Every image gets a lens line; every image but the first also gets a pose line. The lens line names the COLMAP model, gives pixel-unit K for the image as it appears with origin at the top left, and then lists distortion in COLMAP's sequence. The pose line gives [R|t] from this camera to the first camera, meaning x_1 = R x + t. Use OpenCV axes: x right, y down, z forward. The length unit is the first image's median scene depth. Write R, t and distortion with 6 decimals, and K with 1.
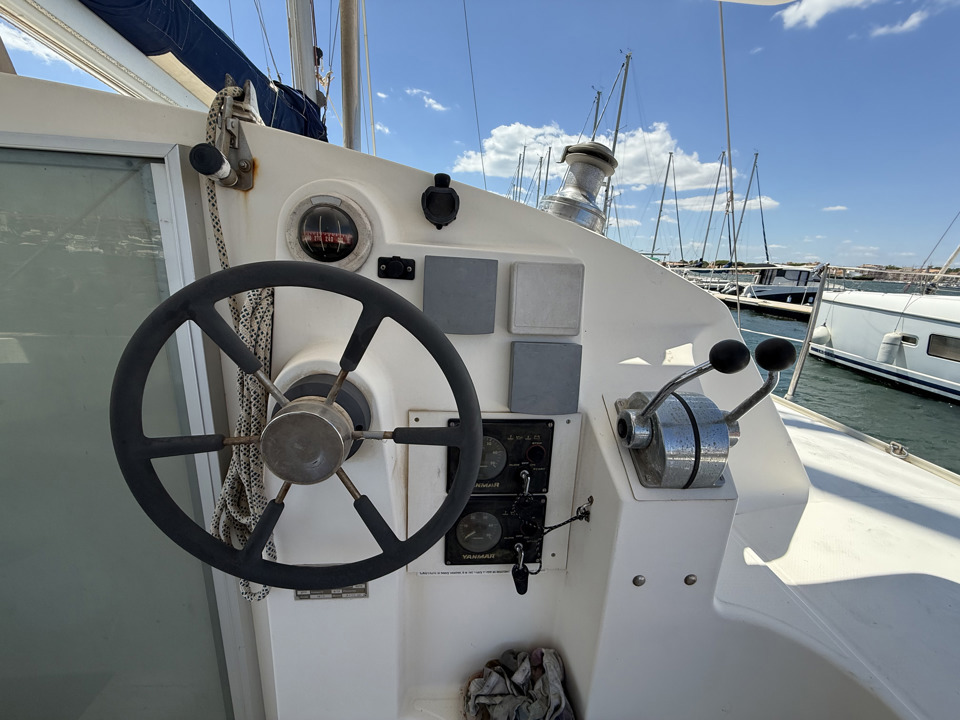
lens RADIAL K [[379.1, 0, 477.2], [0, 379.1, 364.3], [0, 0, 1]] dist [0.008932, 0.000071]
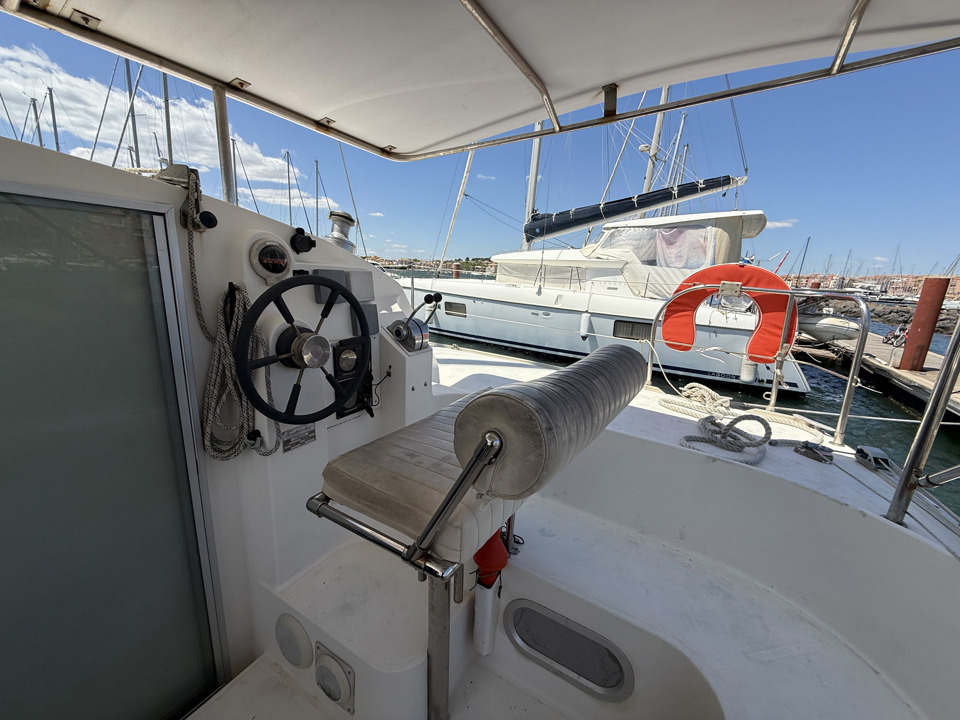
lens RADIAL K [[386.0, 0, 476.2], [0, 386.0, 362.6], [0, 0, 1]] dist [-0.000172, 0.000038]
pose [[0.570677, -0.206951, 0.794669, -1.121665], [0.195110, 0.974182, 0.113586, 0.127403], [-0.797659, 0.090228, 0.596321, -0.771328]]
